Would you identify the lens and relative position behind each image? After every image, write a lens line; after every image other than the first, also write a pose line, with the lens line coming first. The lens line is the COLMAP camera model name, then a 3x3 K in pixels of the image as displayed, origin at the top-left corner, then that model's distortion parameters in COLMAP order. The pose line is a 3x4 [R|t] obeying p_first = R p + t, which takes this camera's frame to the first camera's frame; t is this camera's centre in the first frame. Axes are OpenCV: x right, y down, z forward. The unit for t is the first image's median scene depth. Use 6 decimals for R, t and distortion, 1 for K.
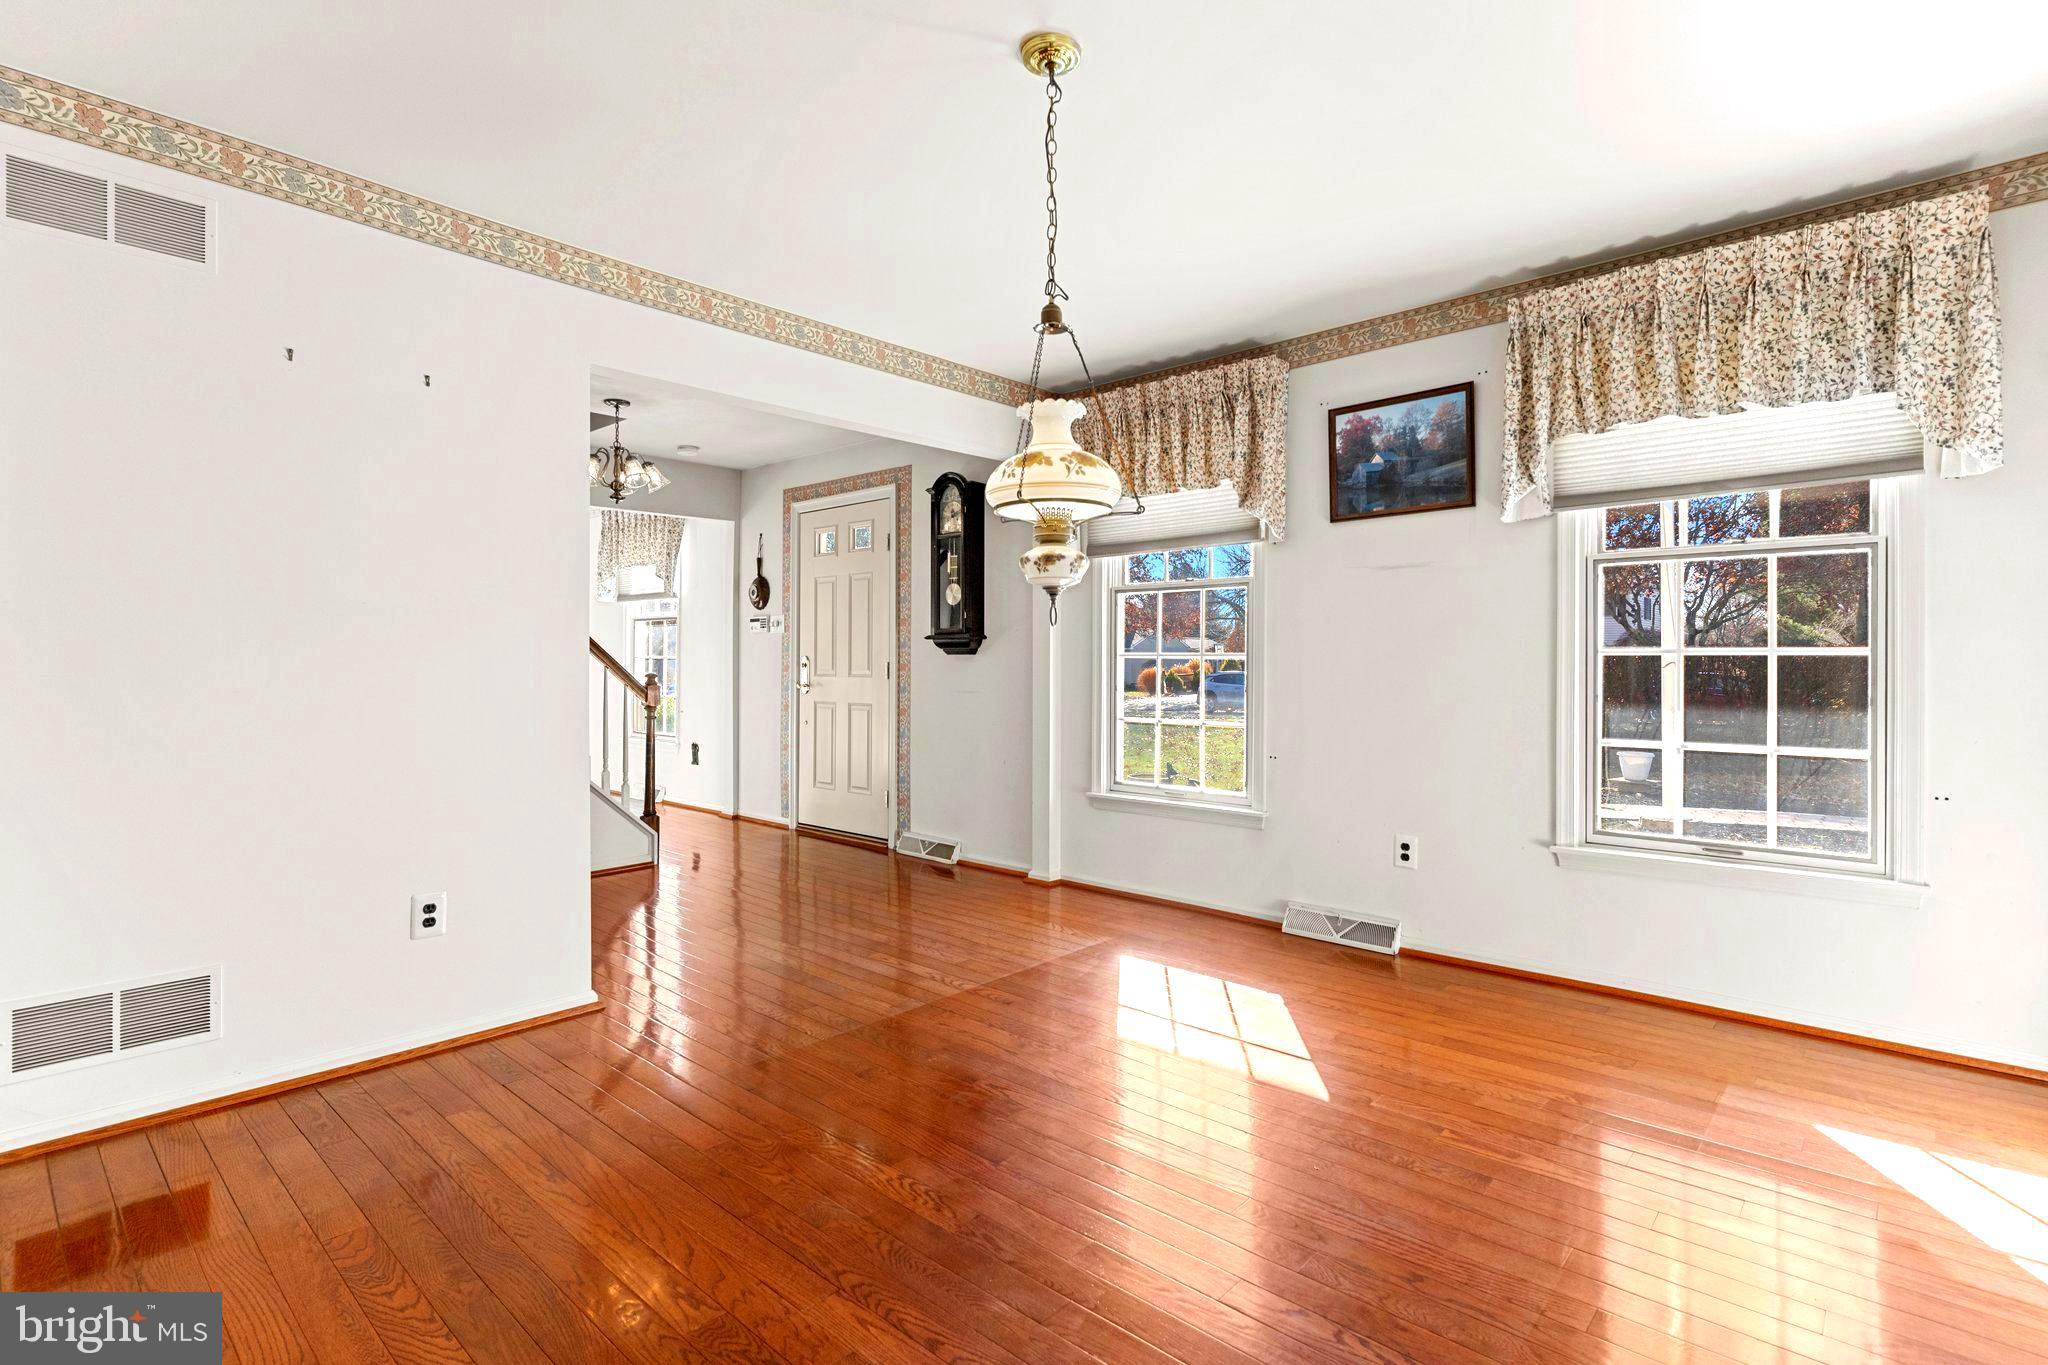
lens RADIAL K [[974.0, 0, 1016.7], [0, 974.0, 656.9], [0, 0, 1]] dist [0.003875, 0.000264]
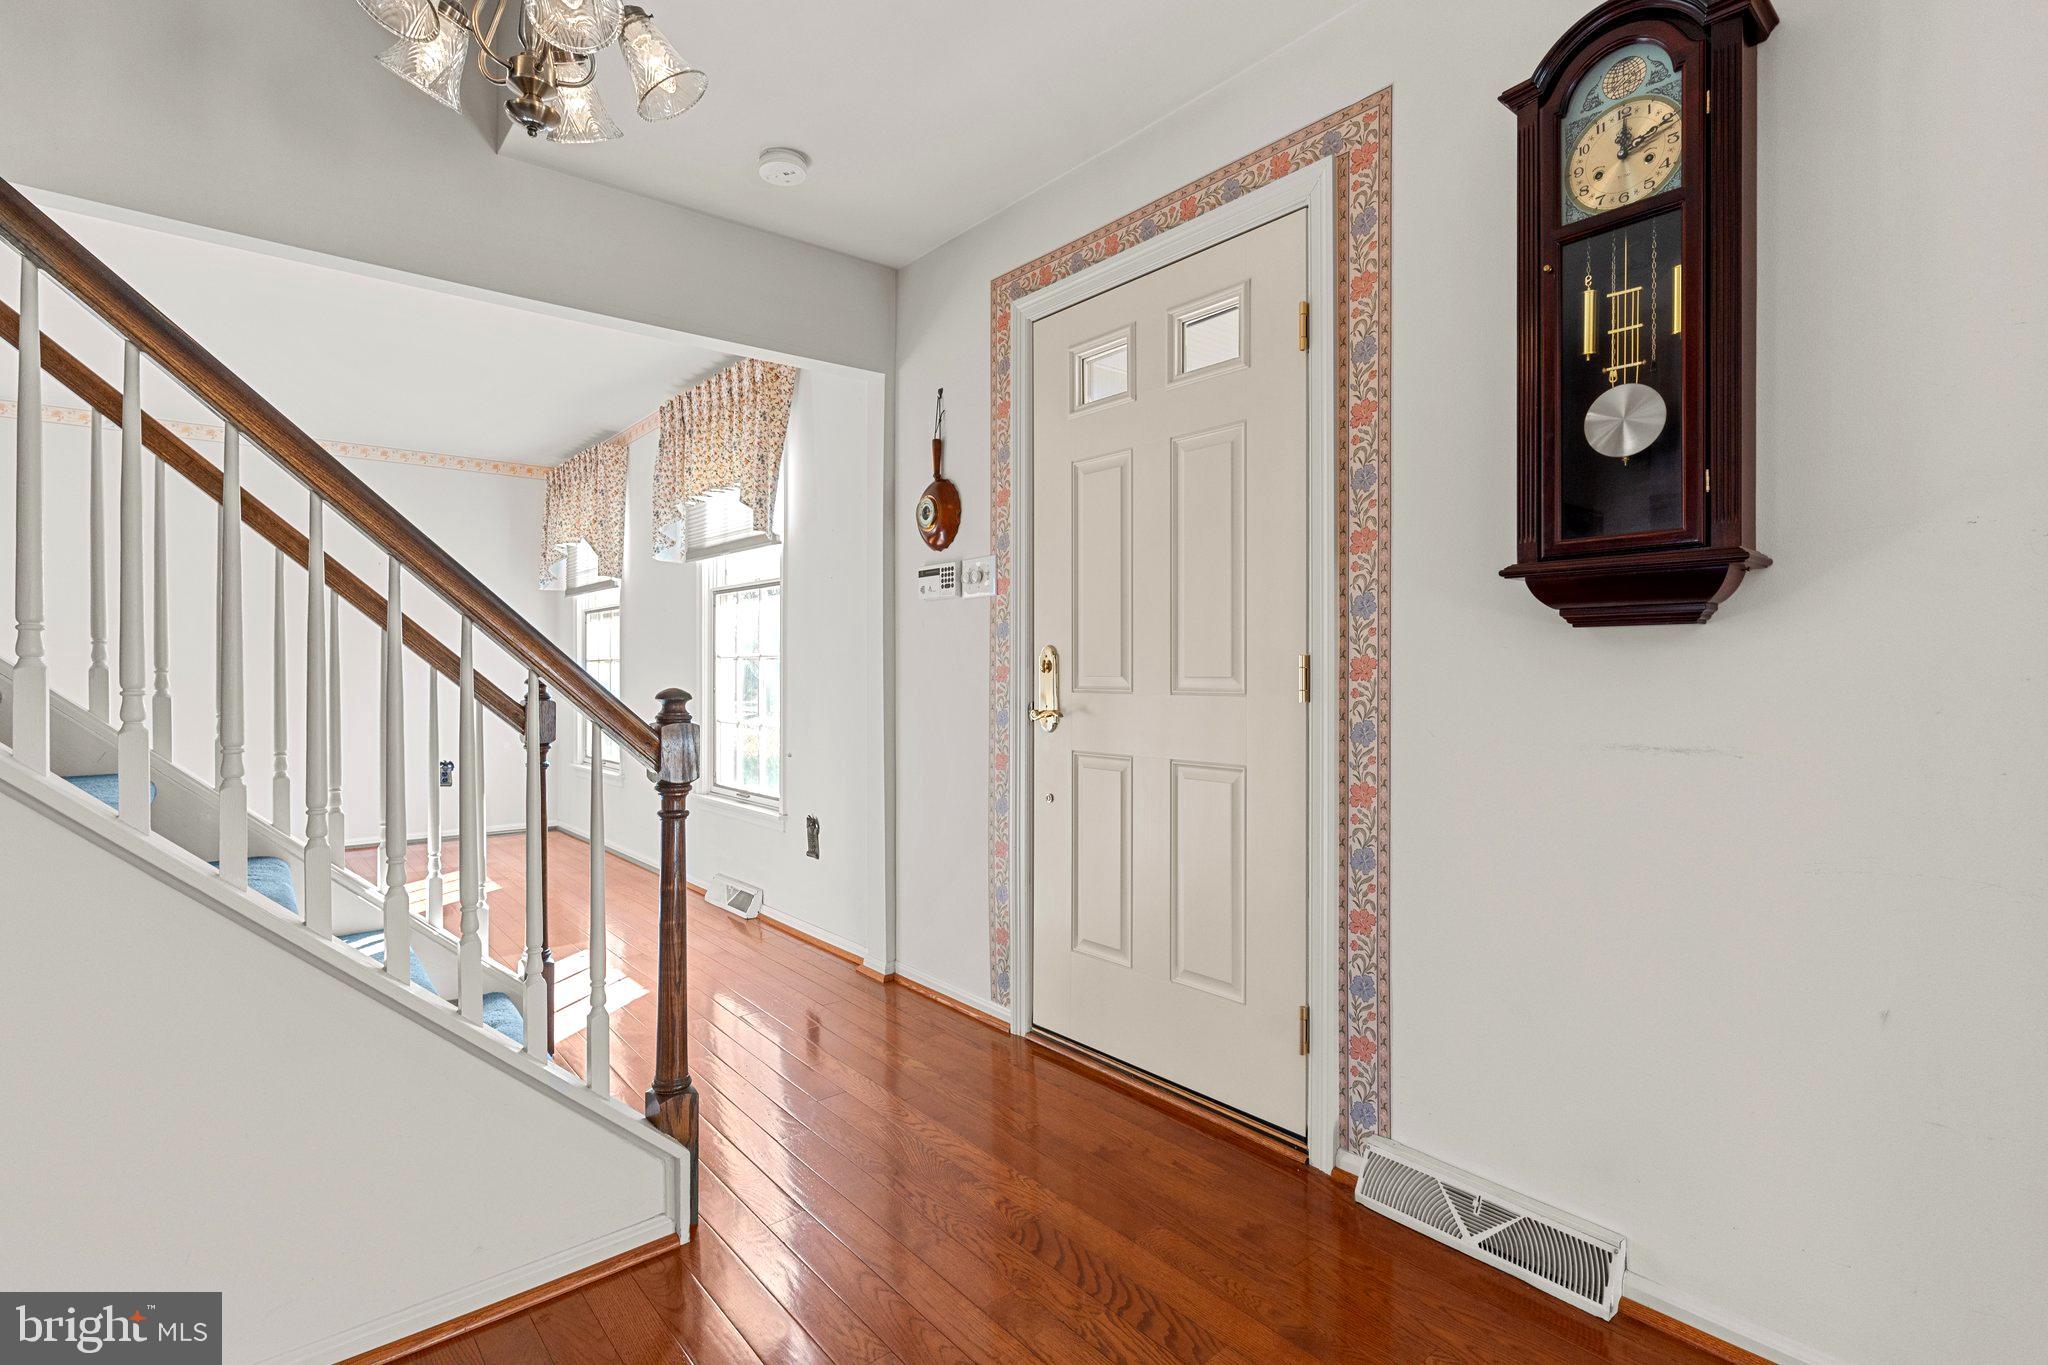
lens RADIAL K [[974.0, 0, 1016.7], [0, 974.0, 656.9], [0, 0, 1]] dist [0.003875, 0.000264]
pose [[0.991488, -0.007633, -0.129973, -0.170839], [0.006993, 0.999961, -0.005383, 0.006438], [0.130009, 0.004429, 0.991503, 0.554269]]
